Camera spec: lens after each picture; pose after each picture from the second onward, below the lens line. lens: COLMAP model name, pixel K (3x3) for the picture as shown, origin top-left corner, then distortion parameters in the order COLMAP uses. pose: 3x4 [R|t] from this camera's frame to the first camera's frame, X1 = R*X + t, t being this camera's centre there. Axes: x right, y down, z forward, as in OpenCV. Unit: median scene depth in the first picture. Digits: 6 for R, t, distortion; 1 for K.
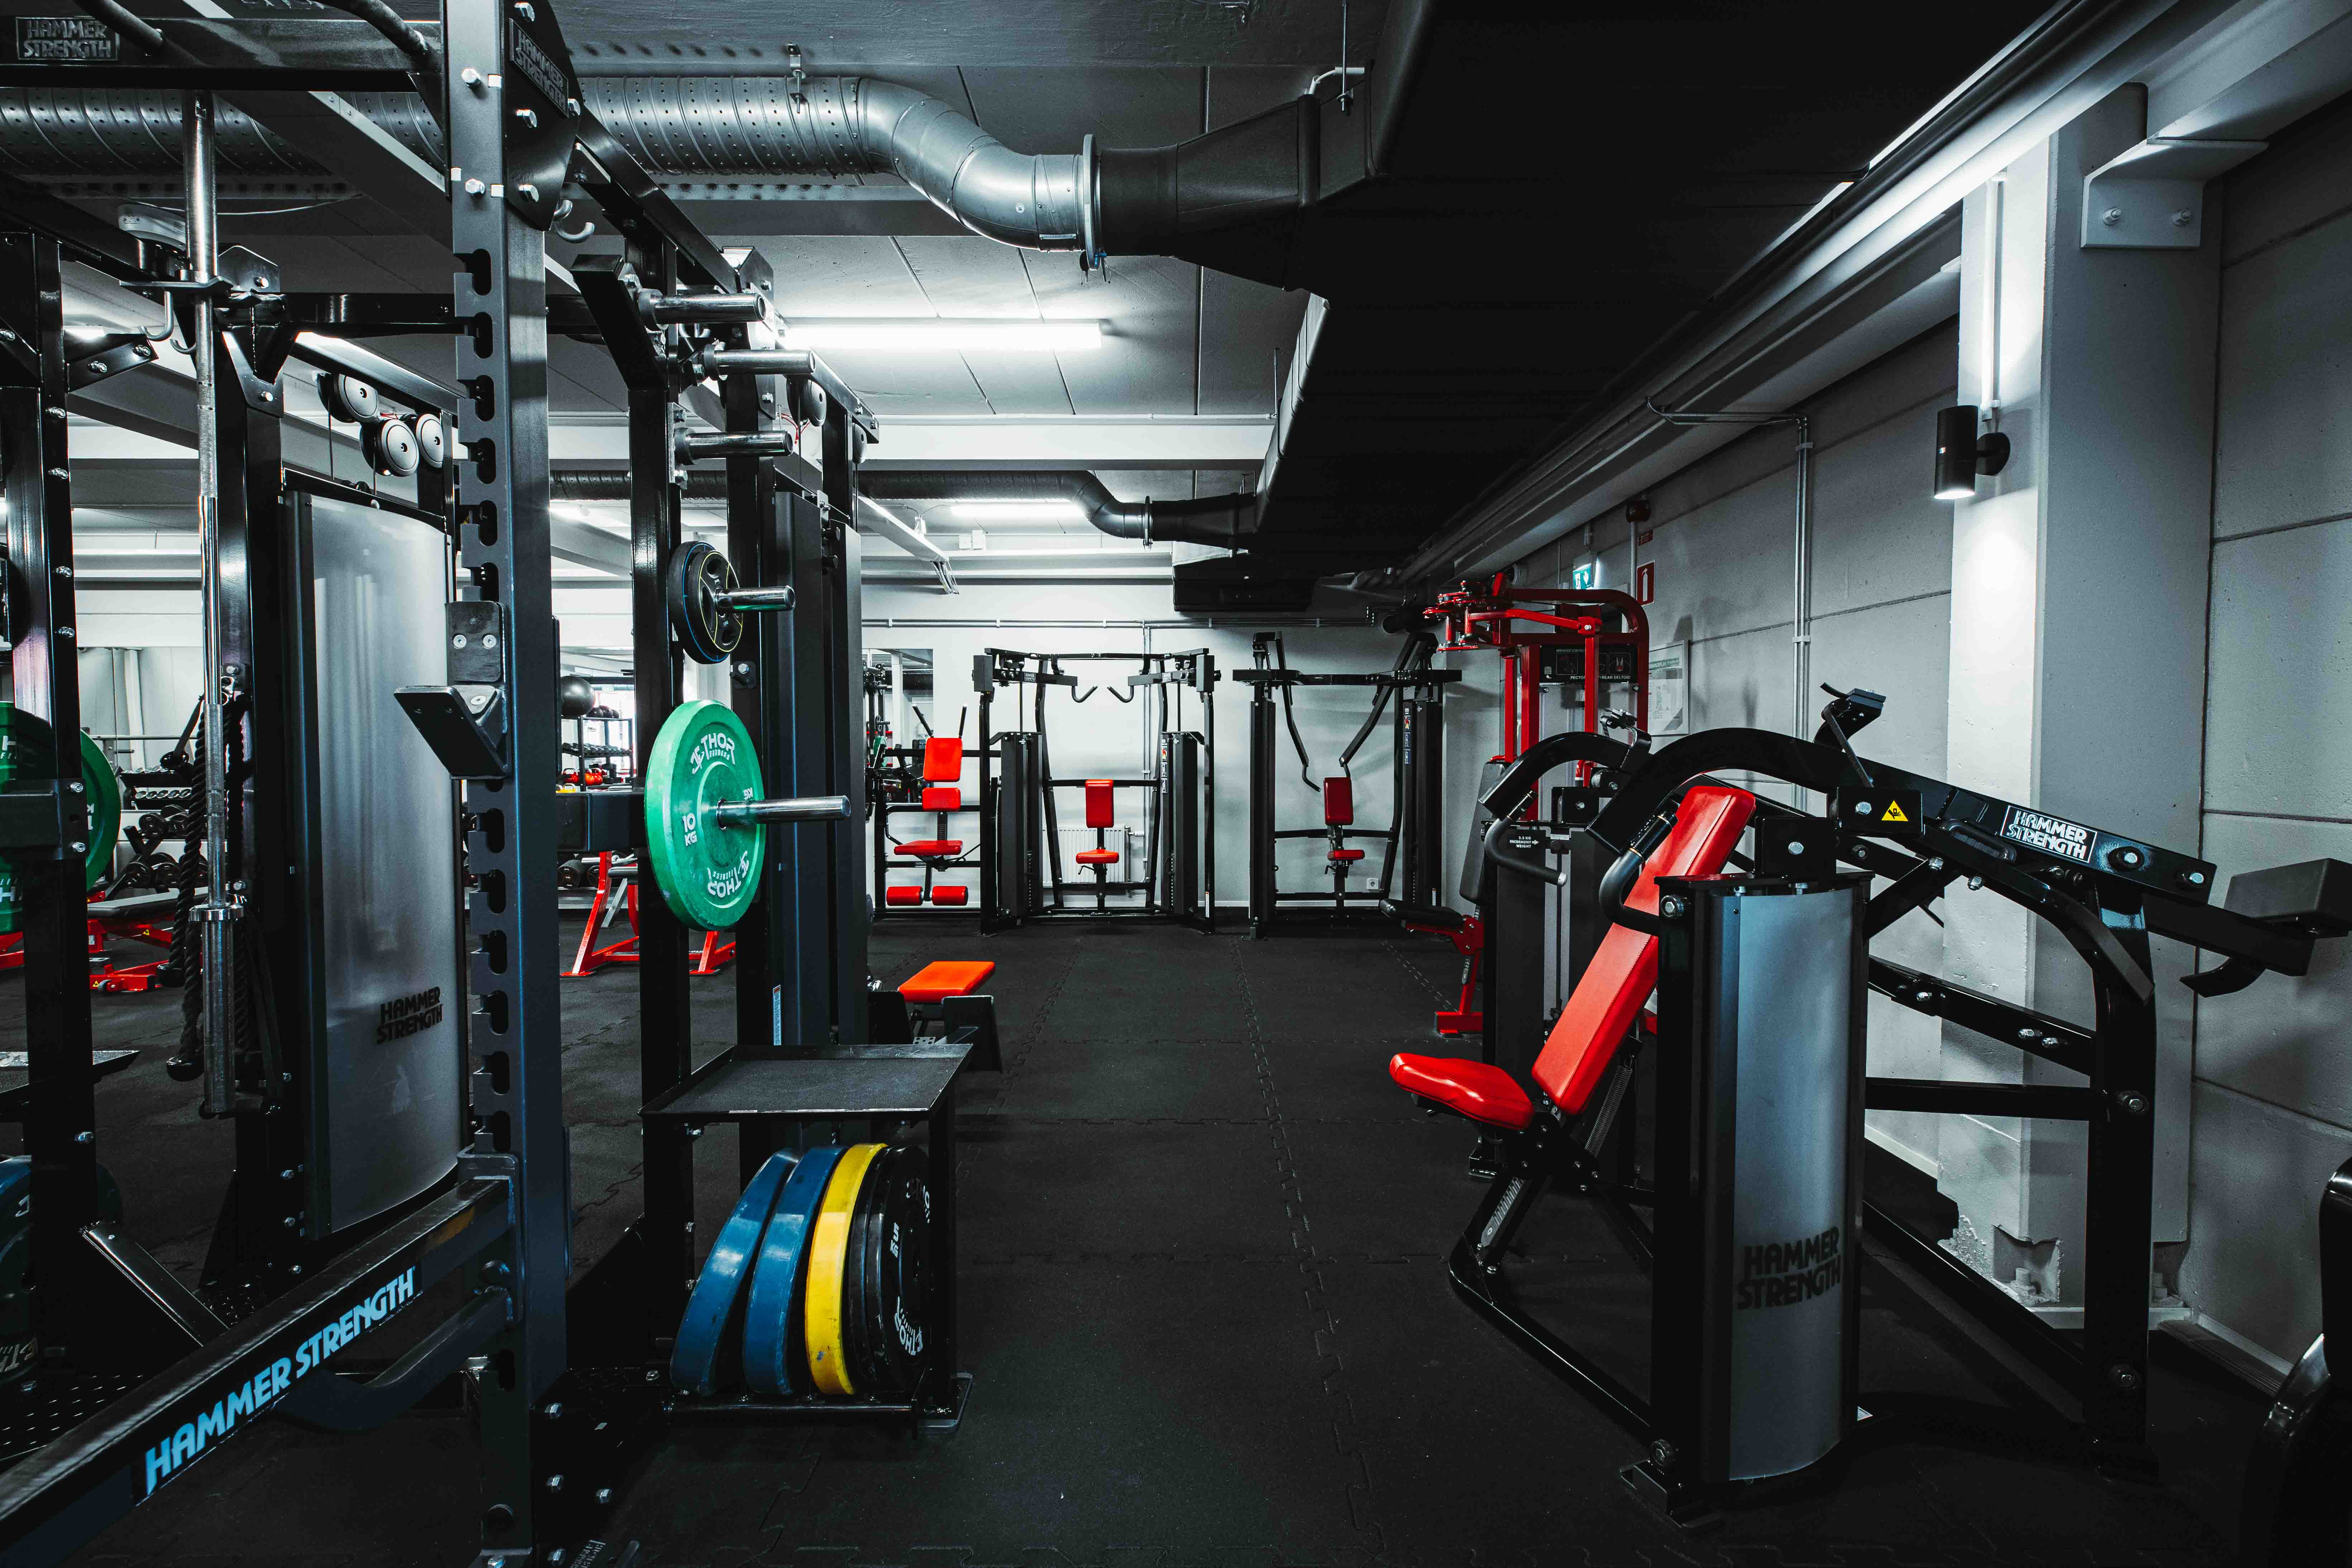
lens RADIAL K [[1076.9, 0, 1193.3], [0, 1076.9, 778.8], [0, 0, 1]] dist [0.006109, 0.000701]
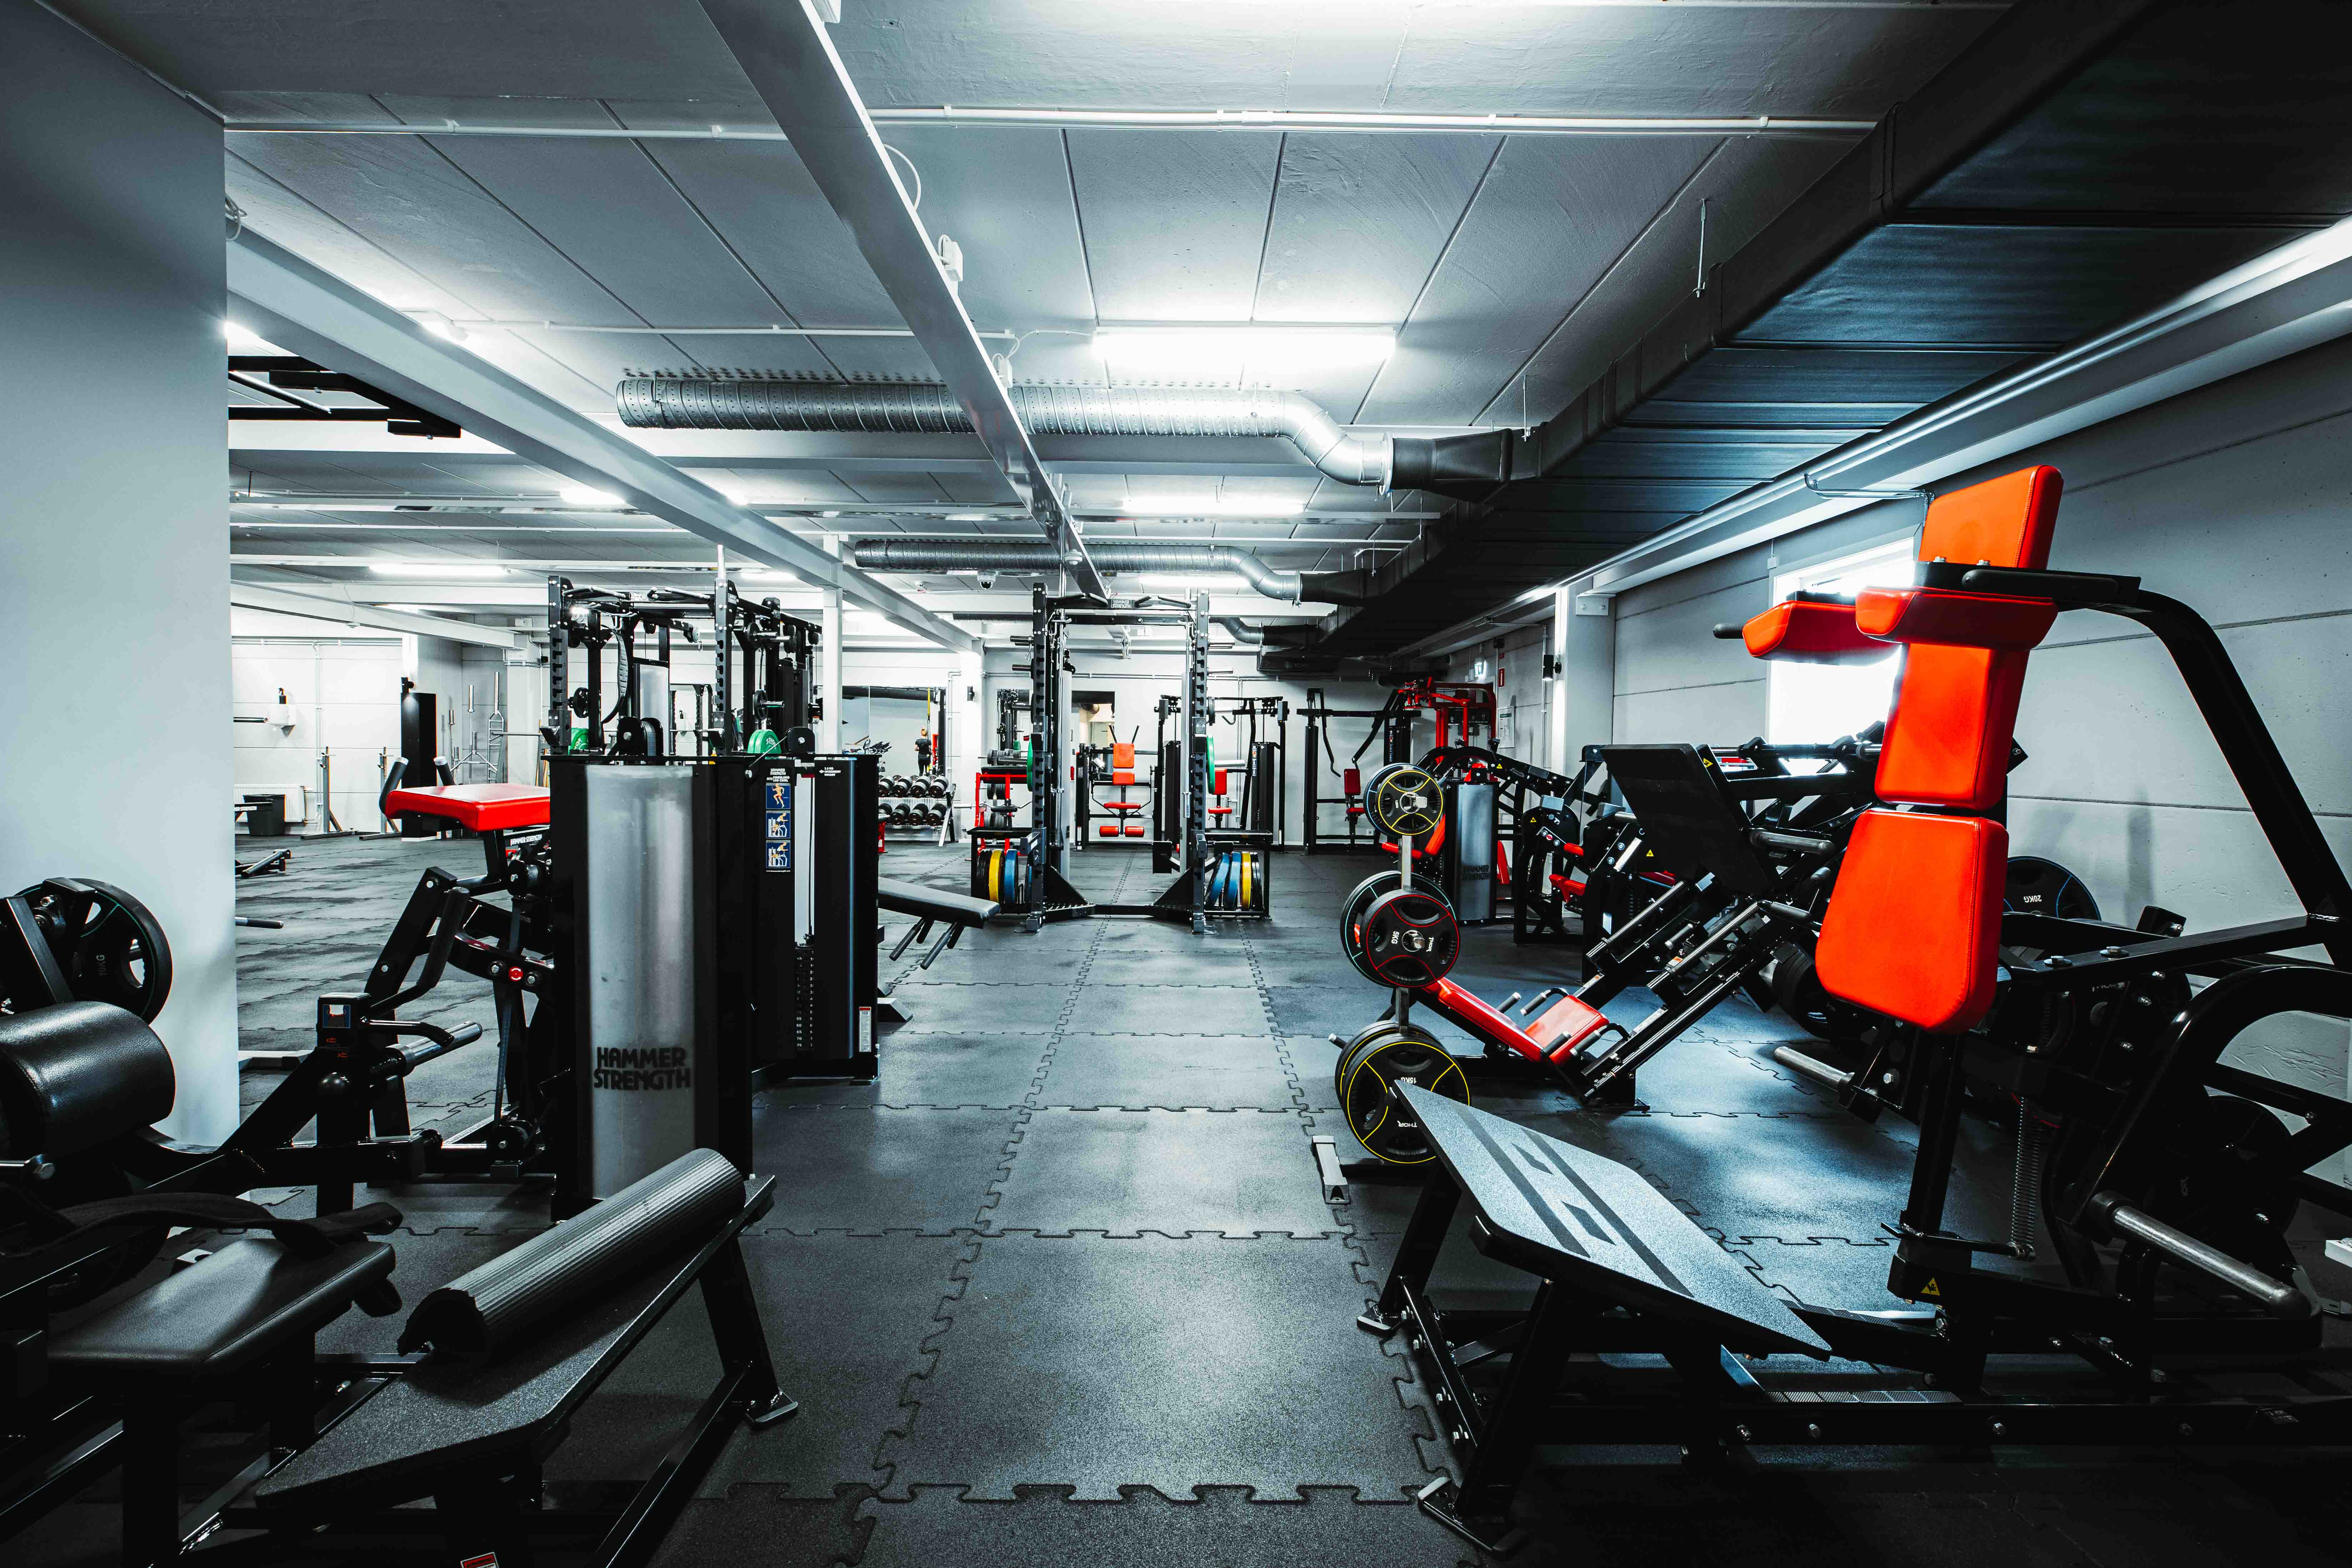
lens RADIAL K [[1076.9, 0, 1192.8], [0, 1076.9, 790.5], [0, 0, 1]] dist [0.006109, 0.000701]
pose [[0.999848, 0.014483, 0.009675, -0.152006], [-0.014533, 0.999882, 0.005053, 0.030297], [-0.009601, -0.005193, 0.999940, -0.810237]]
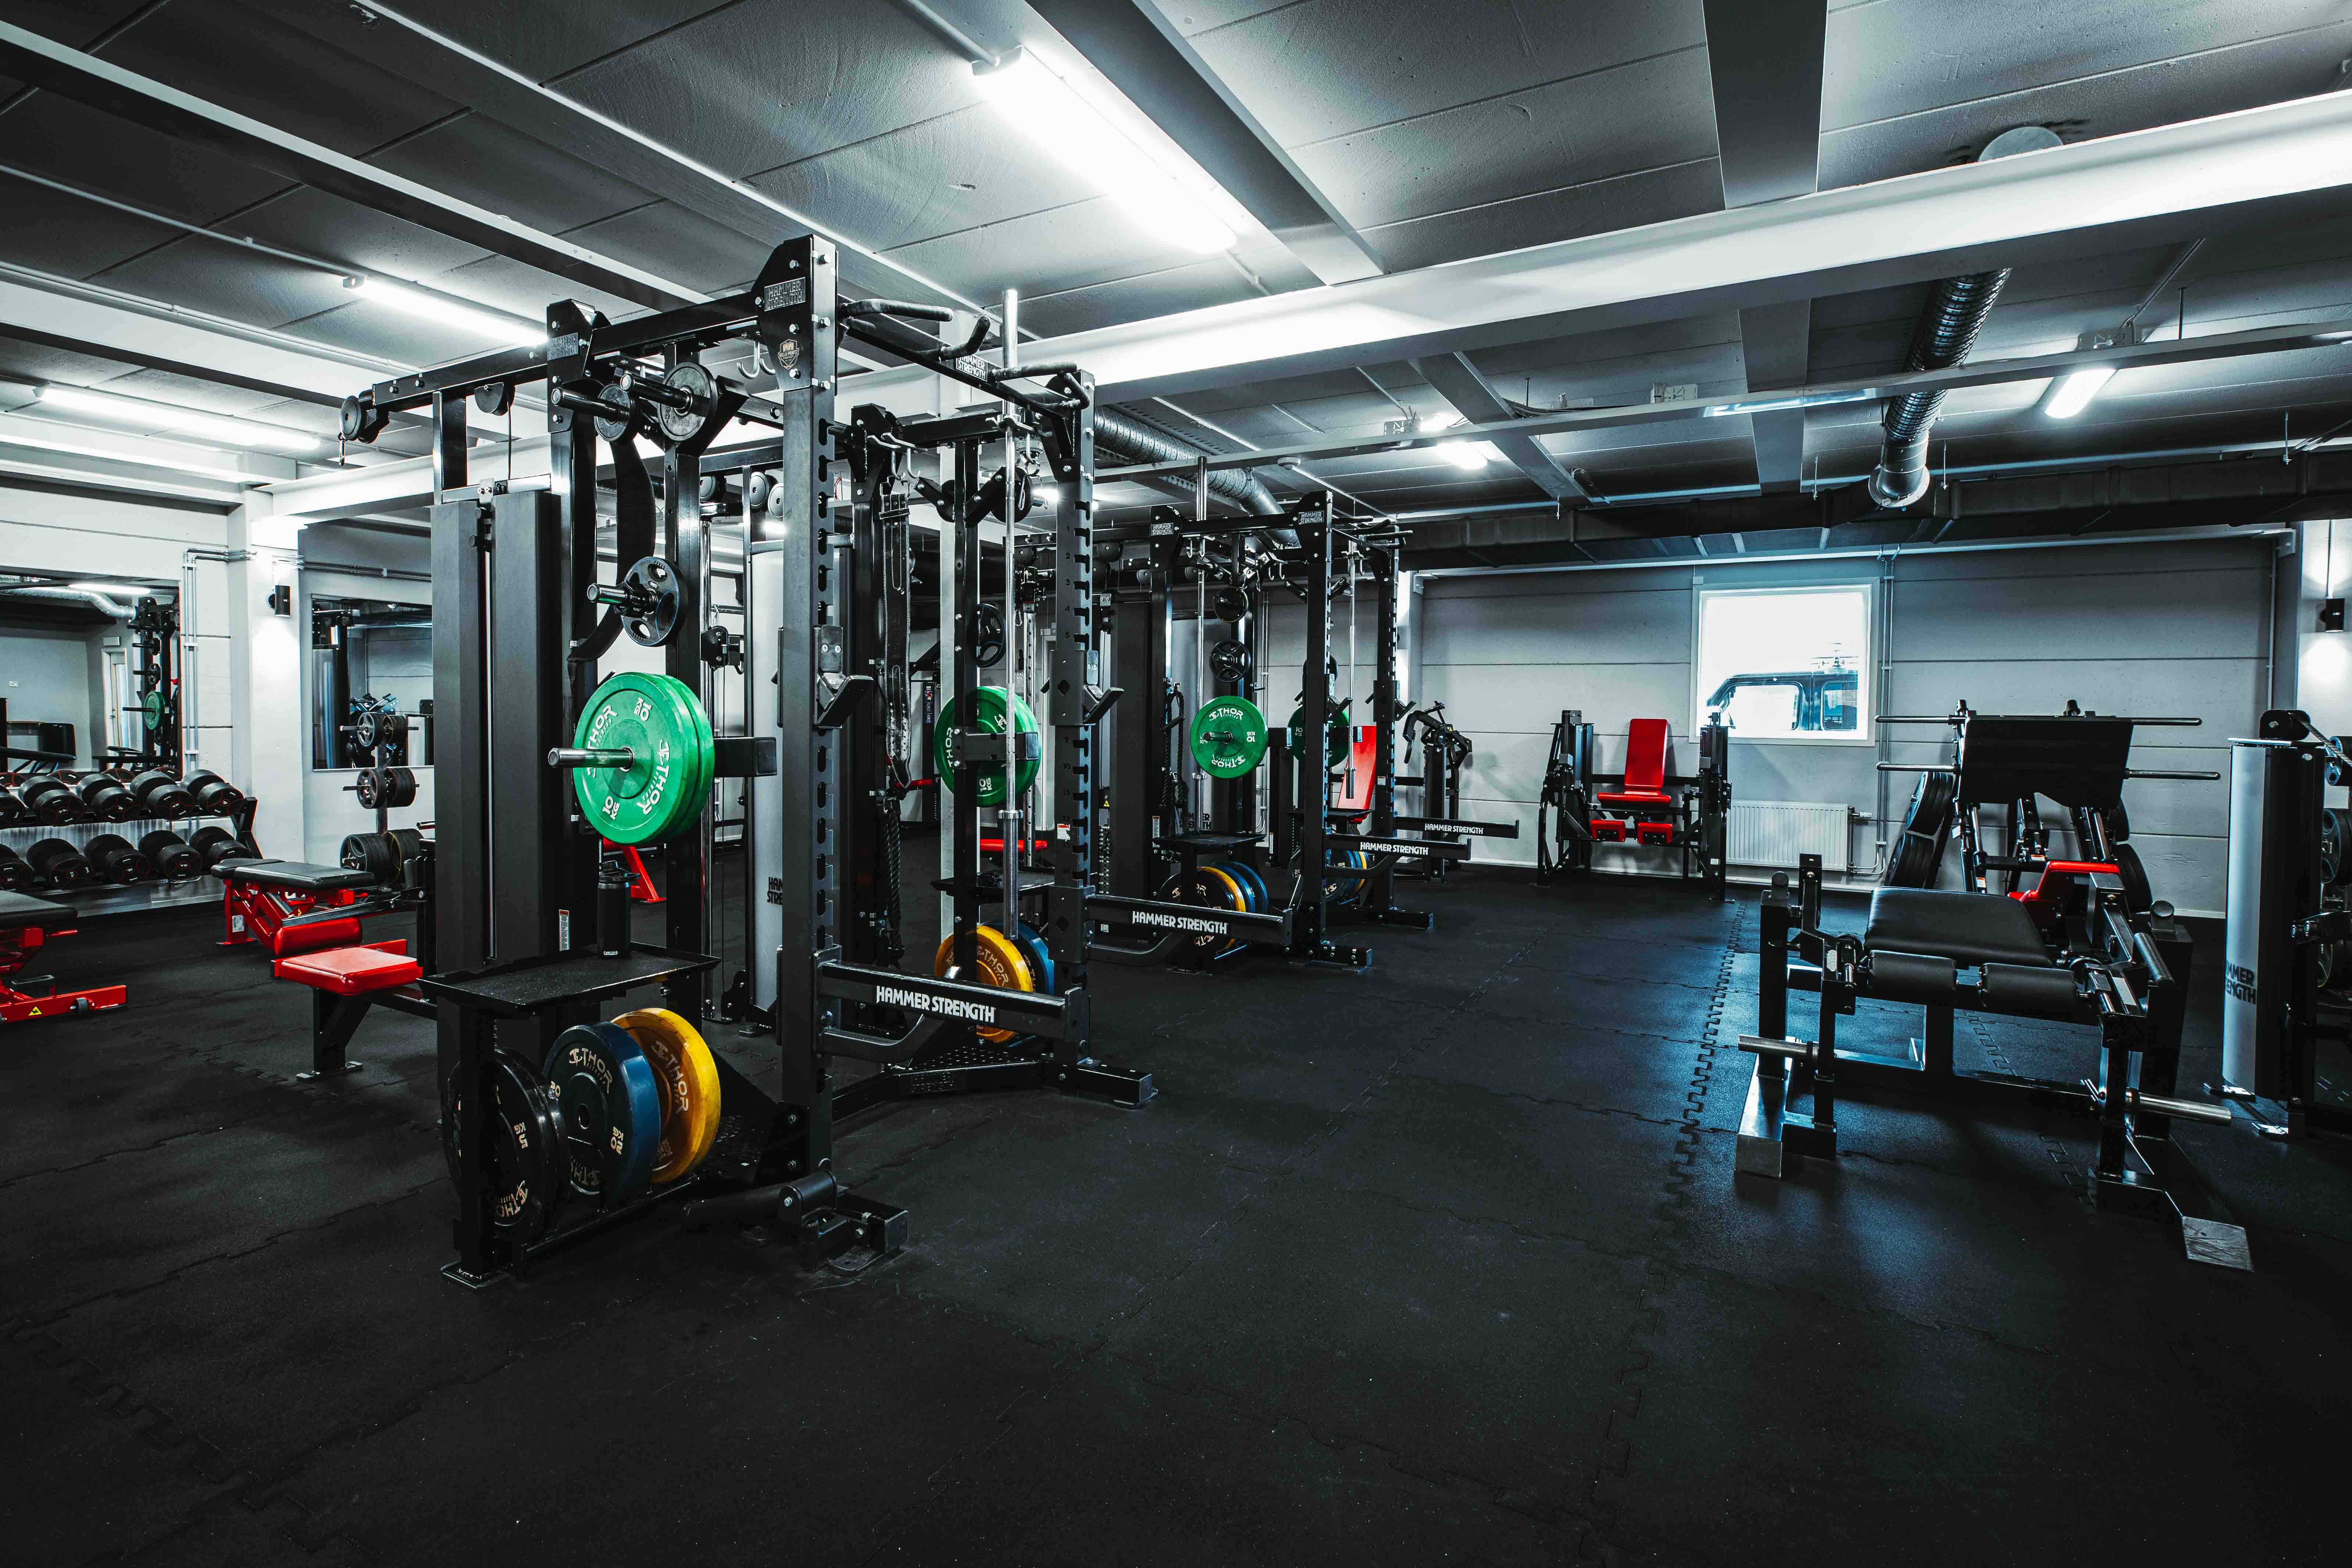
lens RADIAL K [[1076.9, 0, 1163.4], [0, 1076.9, 750.9], [0, 0, 1]] dist [0.006109, 0.000701]
pose [[0.479664, -0.026246, 0.877060, -0.999557], [0.018591, 0.999632, 0.019747, 0.003363], [-0.877255, 0.006834, 0.479975, -0.049820]]
